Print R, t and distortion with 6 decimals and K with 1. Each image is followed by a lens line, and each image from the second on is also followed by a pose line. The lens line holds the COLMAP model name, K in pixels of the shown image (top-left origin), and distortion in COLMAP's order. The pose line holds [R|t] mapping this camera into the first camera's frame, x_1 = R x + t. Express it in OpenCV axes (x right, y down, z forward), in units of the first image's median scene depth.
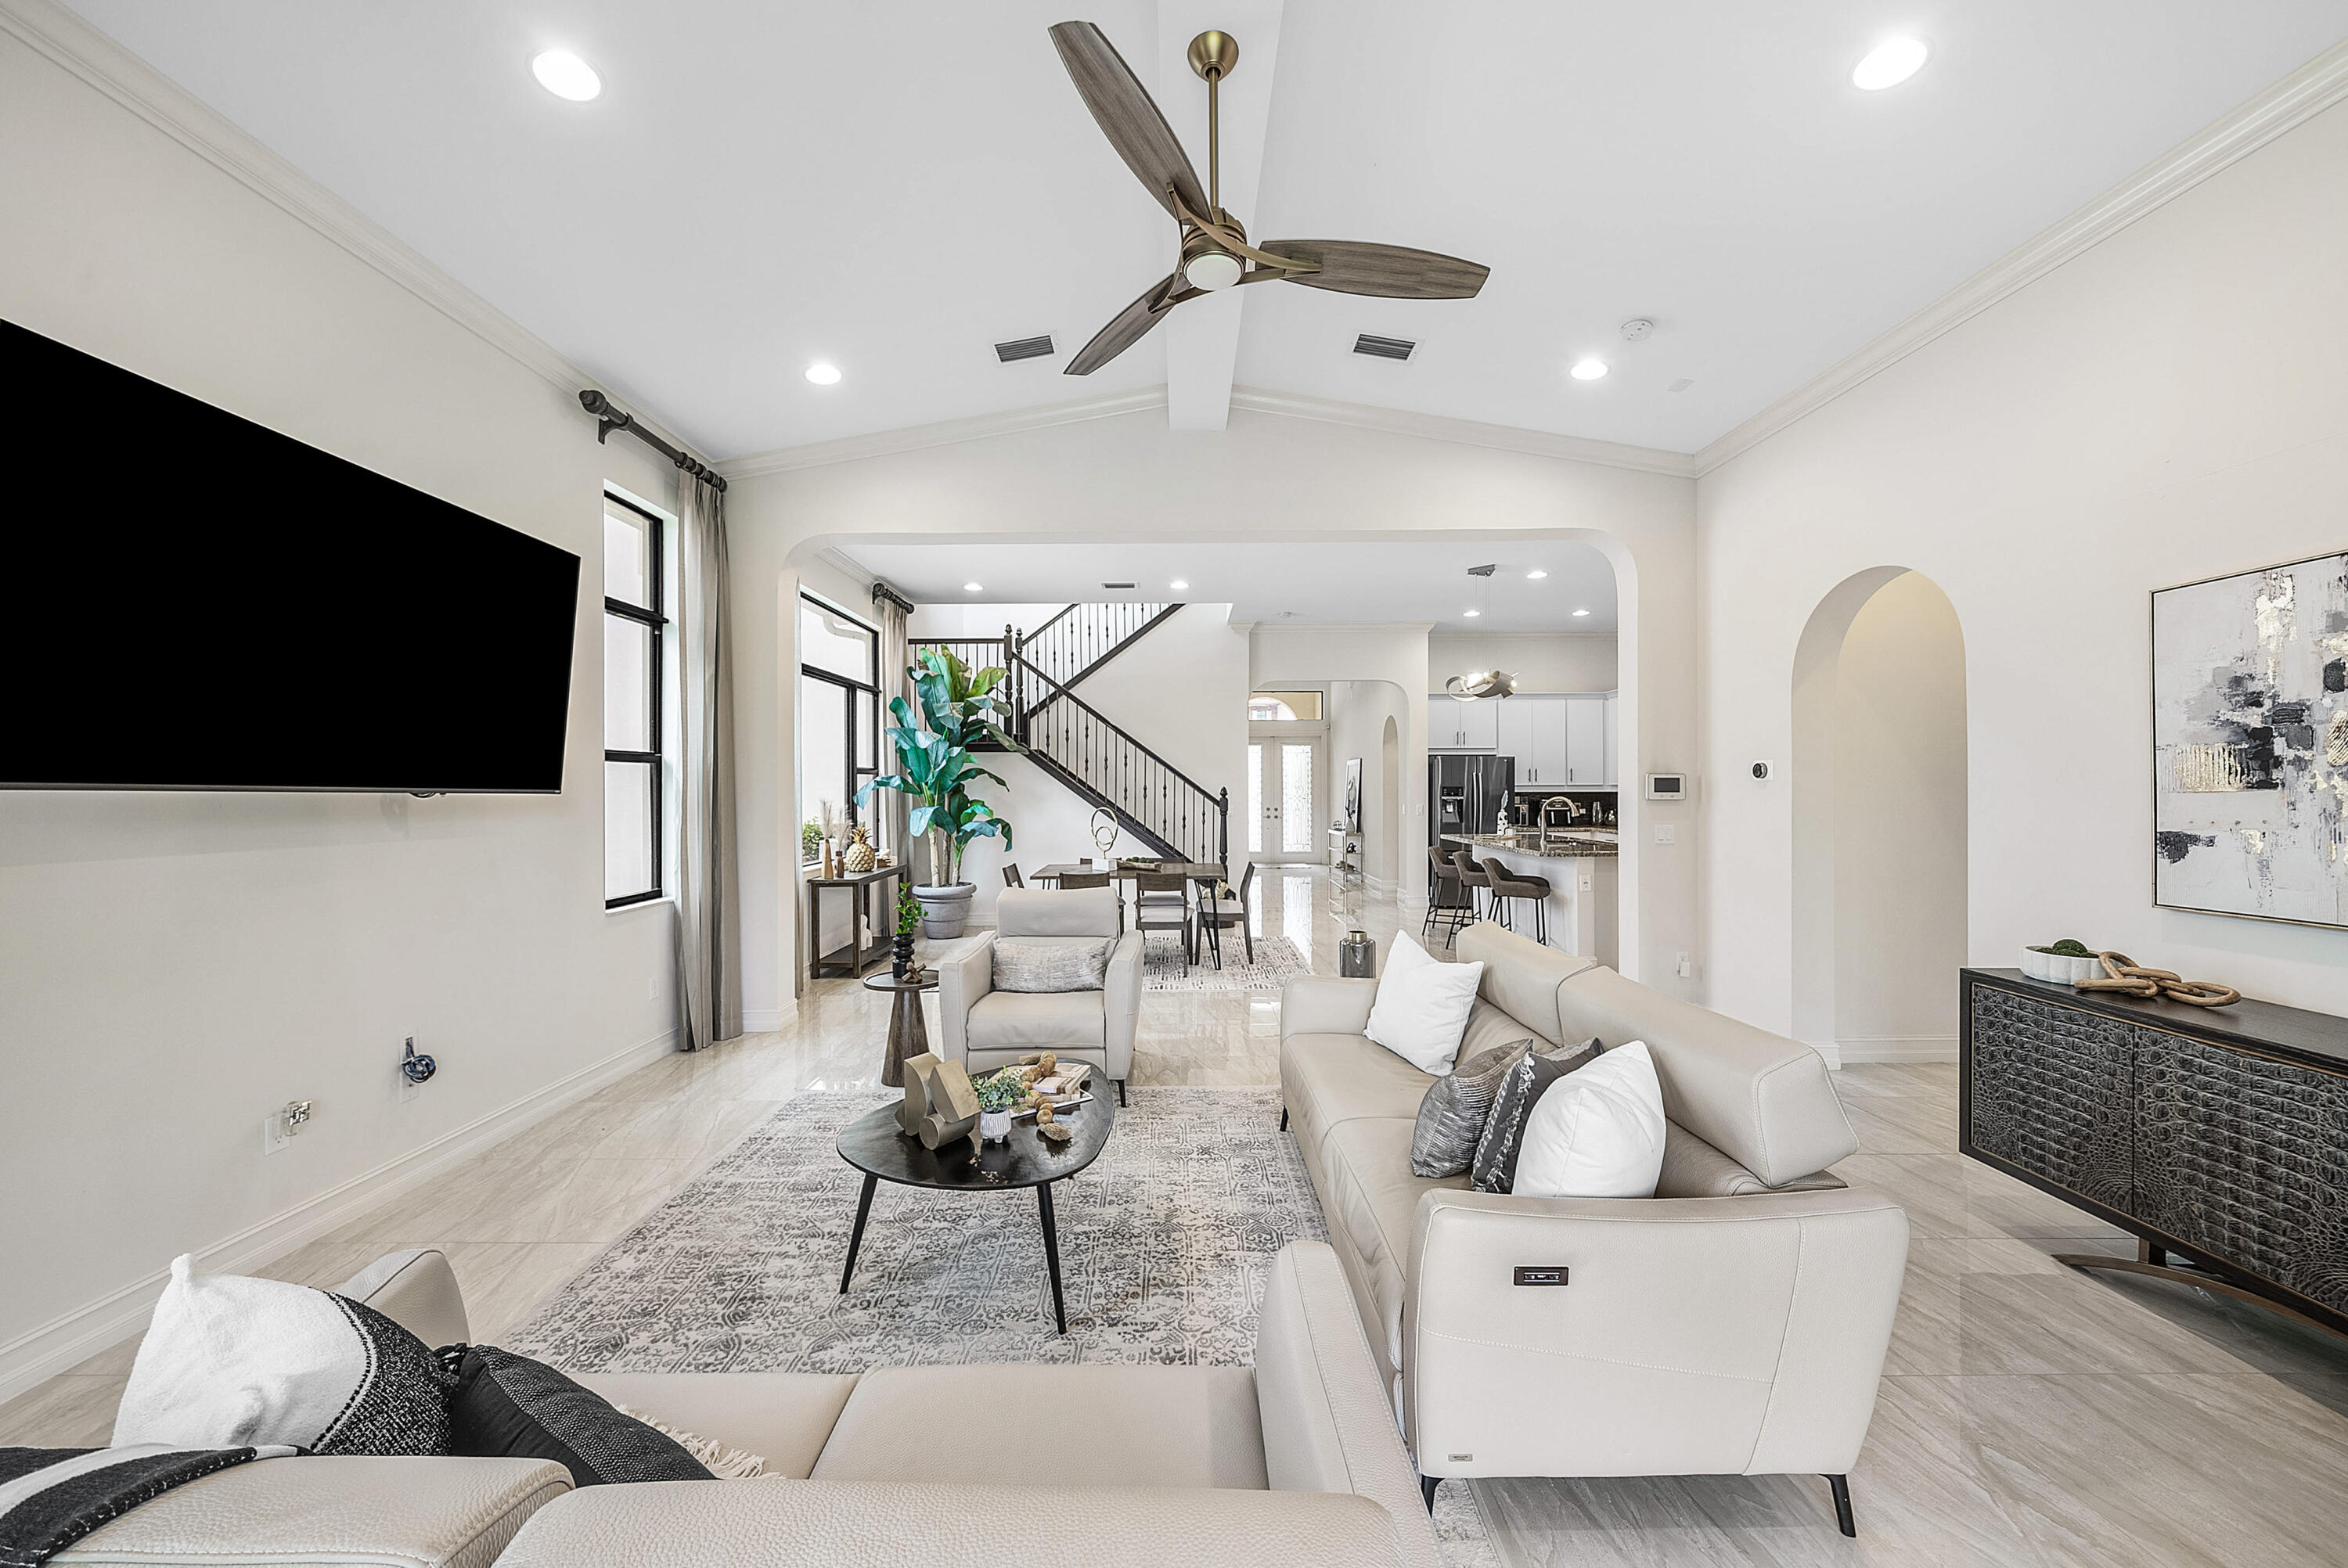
lens RADIAL K [[810.2, 0, 1169.0], [0, 810.2, 789.1], [0, 0, 1]] dist [-0.000743, -0.000278]
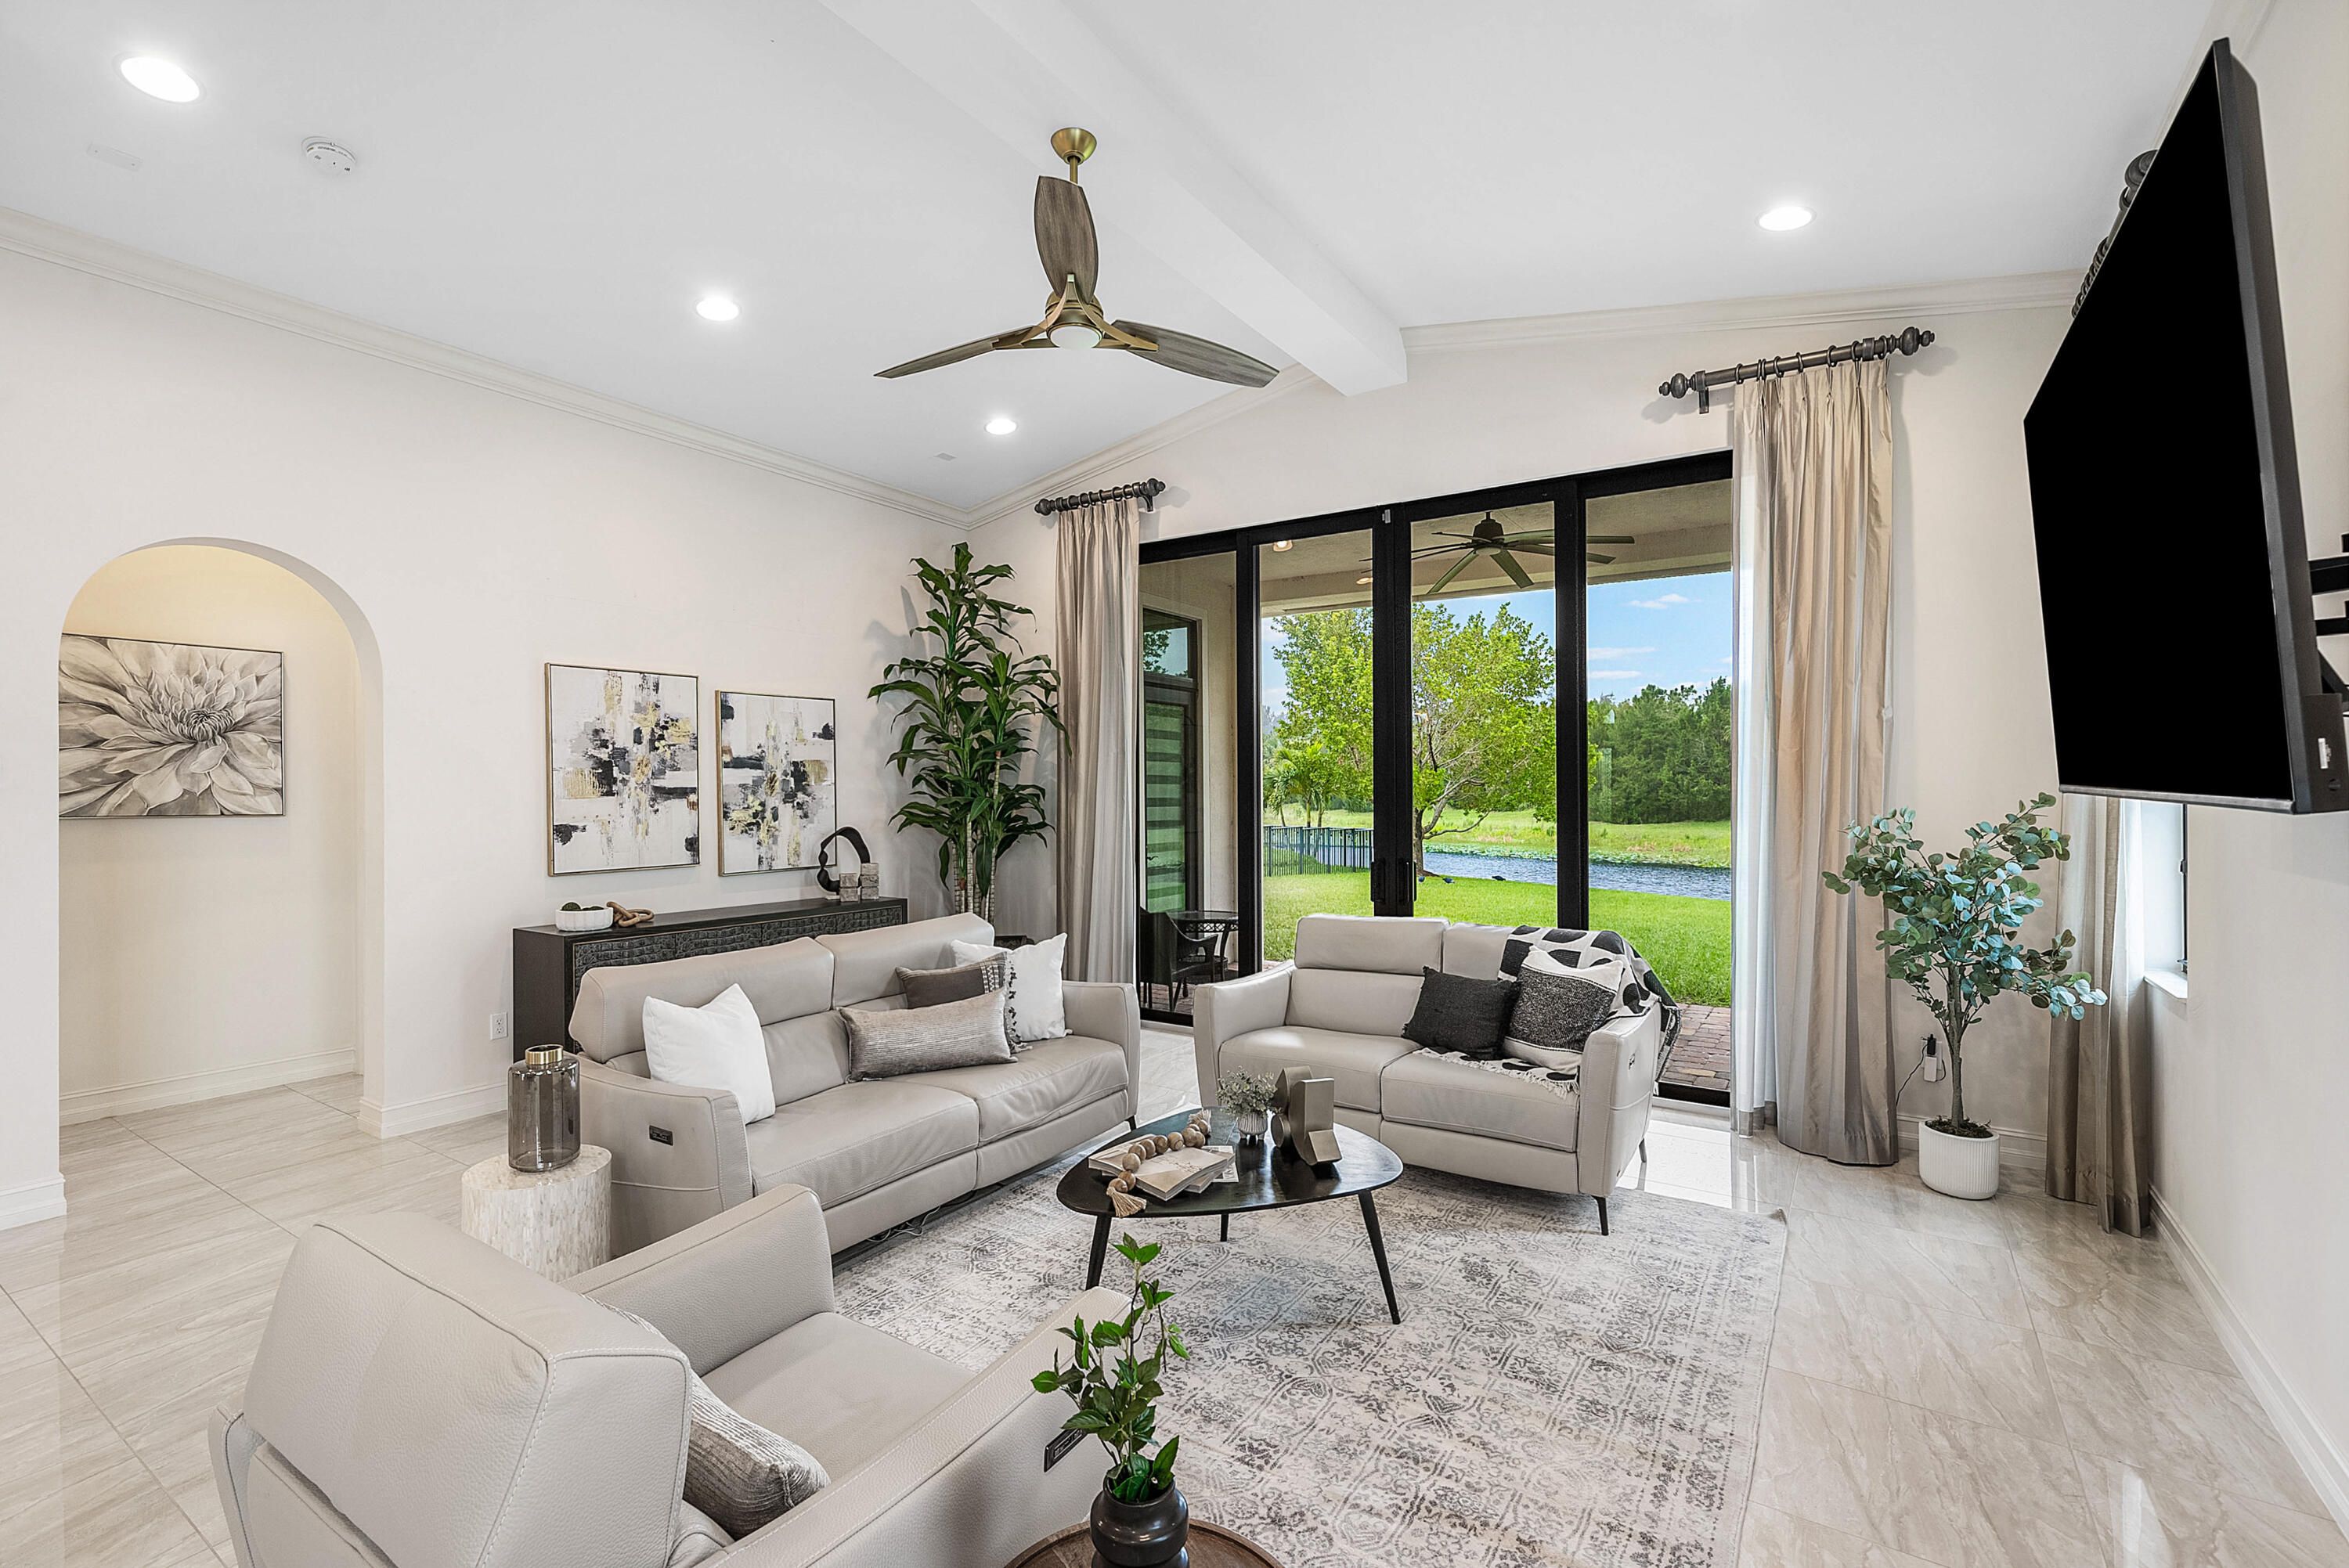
lens RADIAL K [[1058.3, 0, 1157.9], [0, 1058.3, 786.6], [0, 0, 1]] dist [0.007276, -0.001014]
pose [[-0.836913, 0.006343, 0.547299, -0.811046], [0.007312, 0.999973, -0.000408, -0.009748], [-0.547287, 0.003660, -0.836937, 2.078845]]
